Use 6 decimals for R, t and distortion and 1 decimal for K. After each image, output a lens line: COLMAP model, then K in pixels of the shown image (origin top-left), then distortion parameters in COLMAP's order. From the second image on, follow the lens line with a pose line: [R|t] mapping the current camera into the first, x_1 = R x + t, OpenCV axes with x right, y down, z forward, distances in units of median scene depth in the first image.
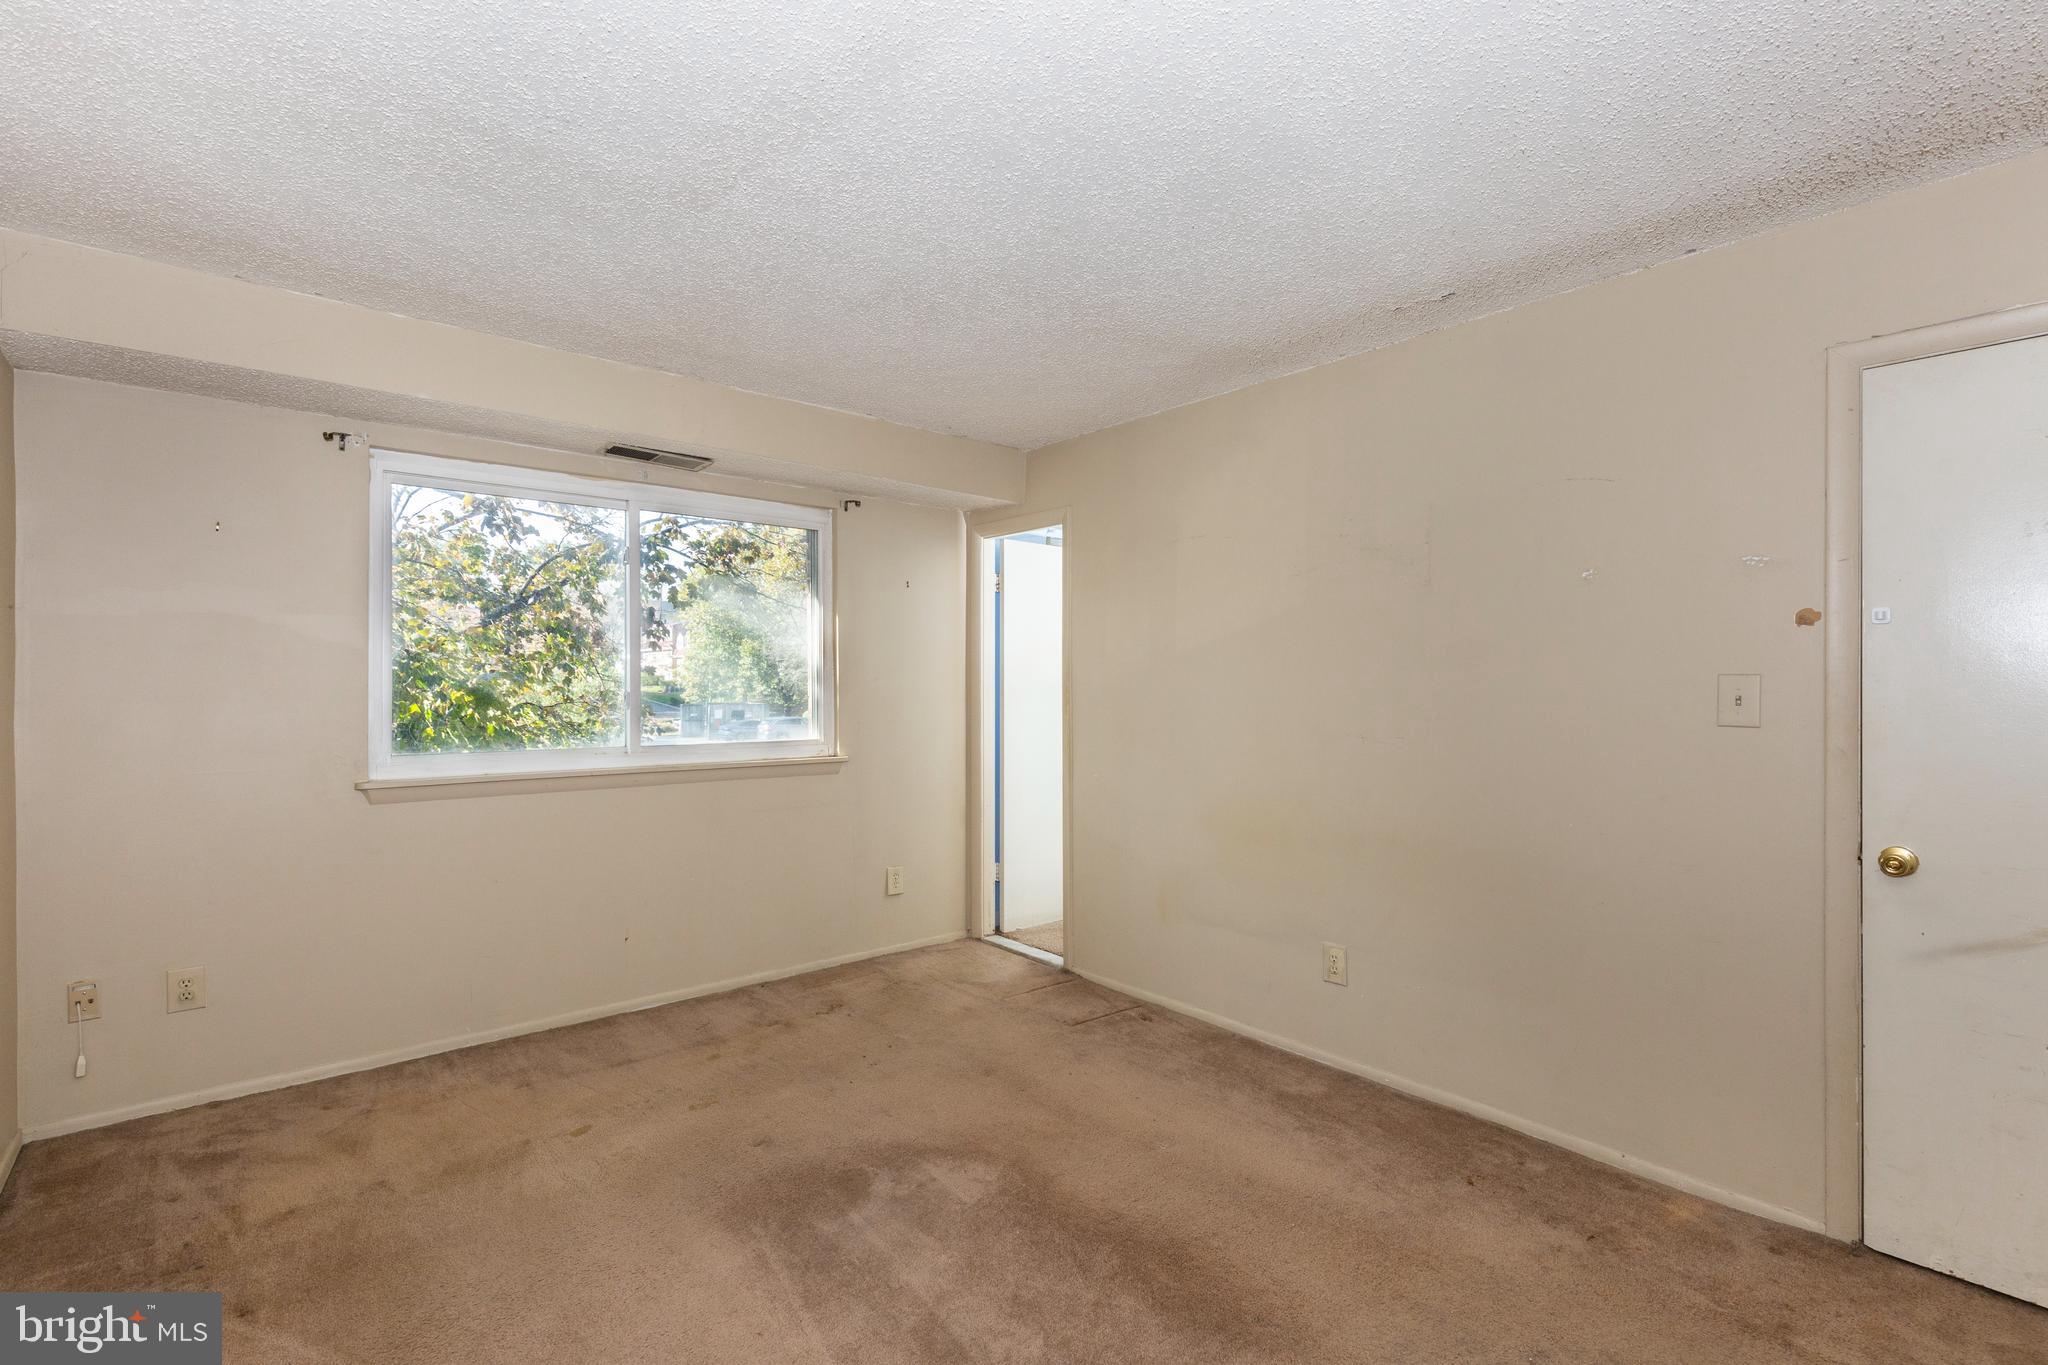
lens RADIAL K [[916.2, 0, 1026.0], [0, 916.2, 685.7], [0, 0, 1]] dist [0.002280, -0.000064]
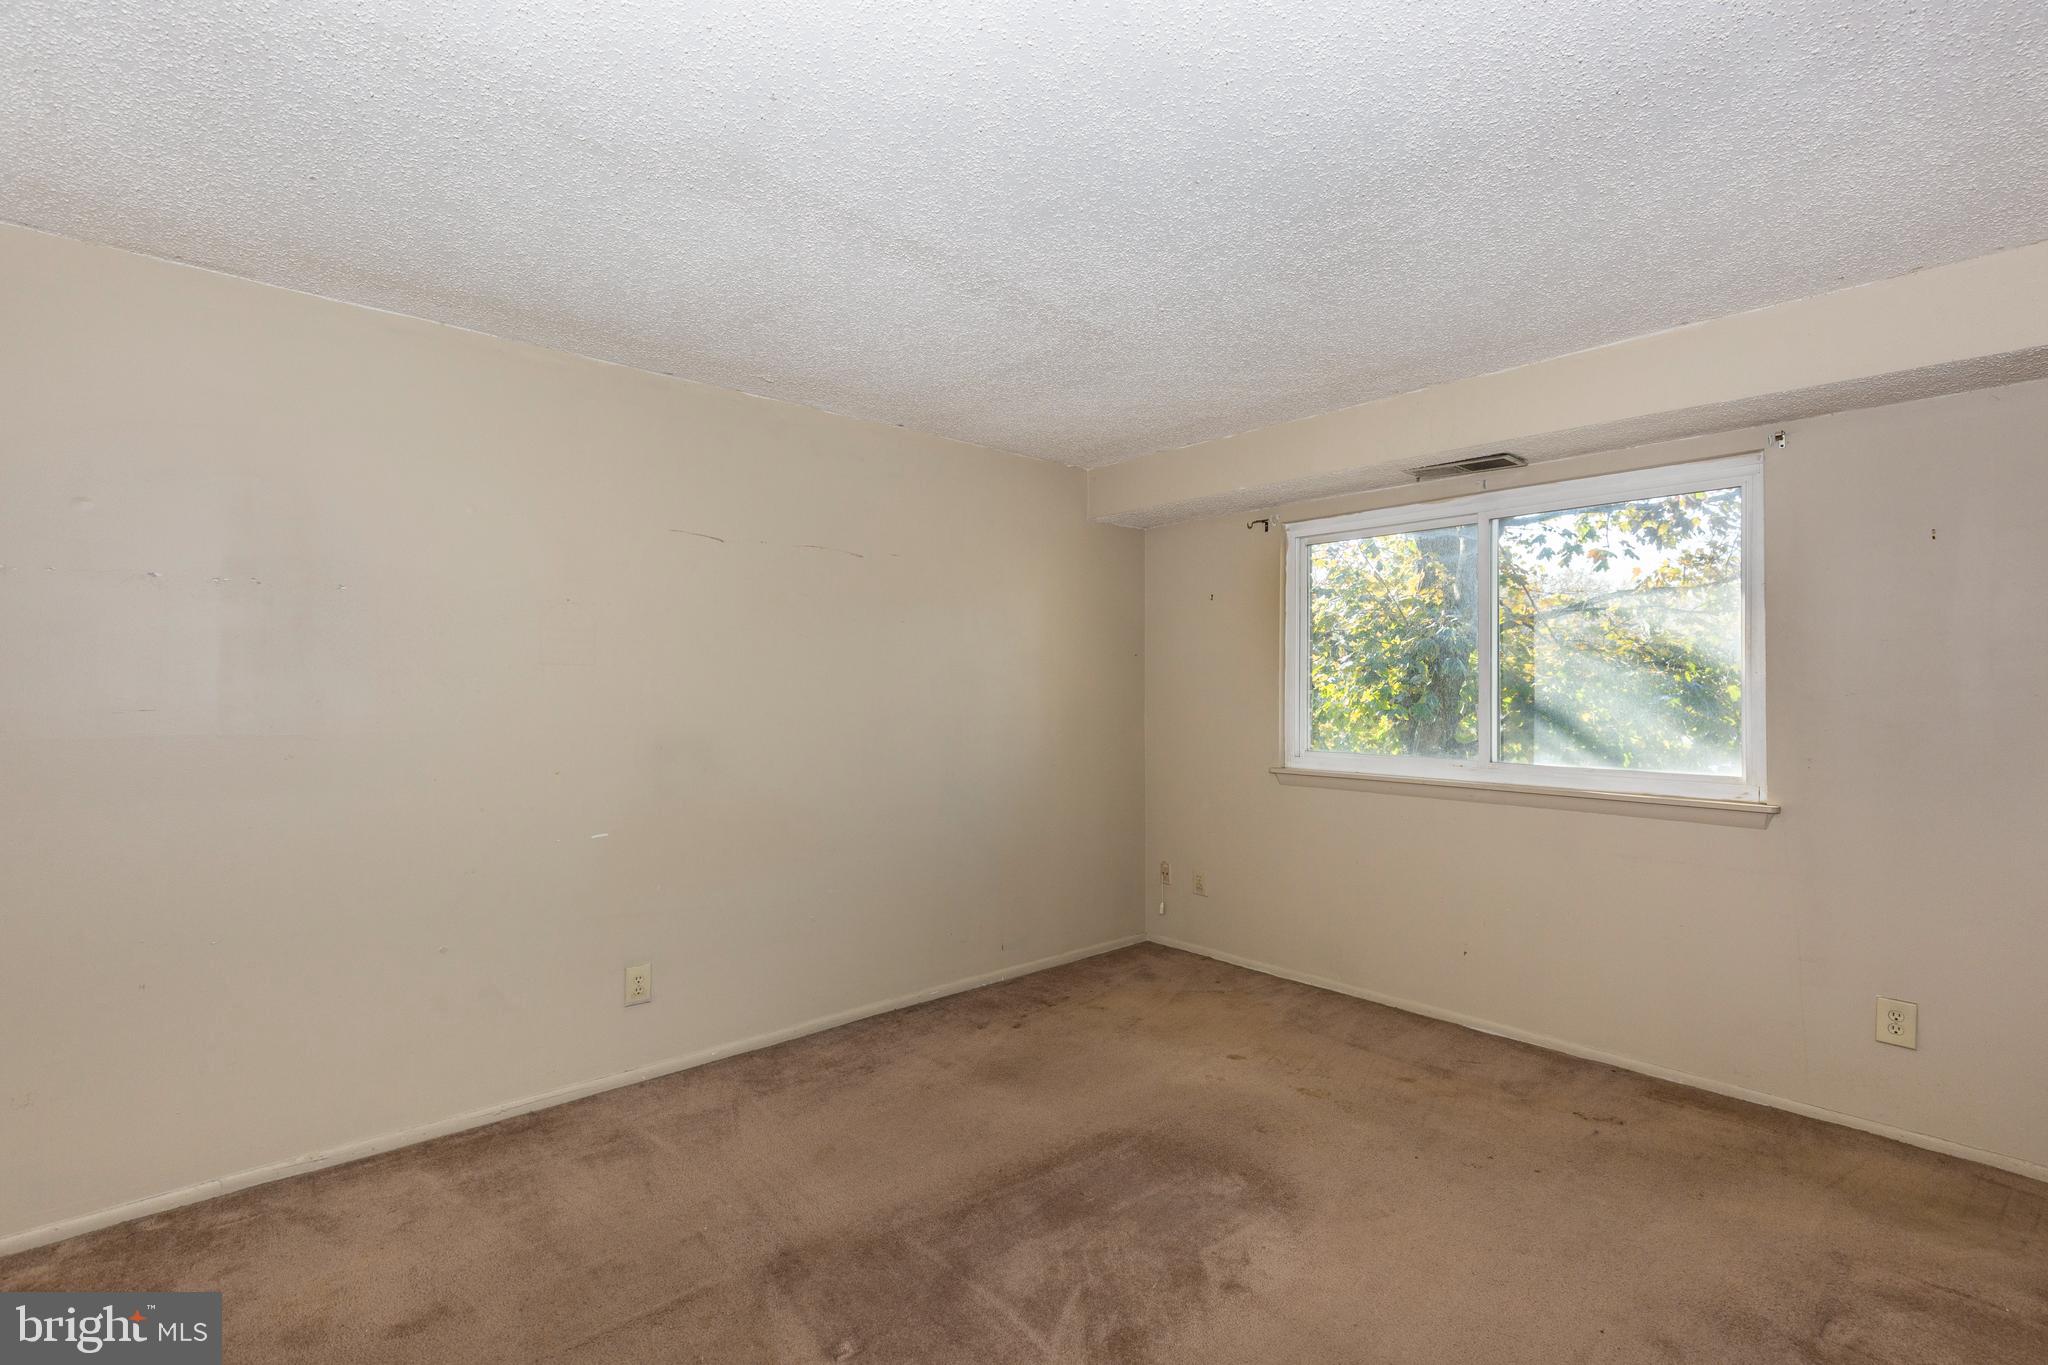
lens RADIAL K [[888.6, 0, 1023.8], [0, 888.6, 690.3], [0, 0, 1]] dist [0.002479, -0.000710]
pose [[0.052481, -0.000779, -0.998622, 0.526988], [-0.006564, 0.999978, -0.001125, -0.005968], [0.998600, 0.006614, 0.052475, 0.484355]]
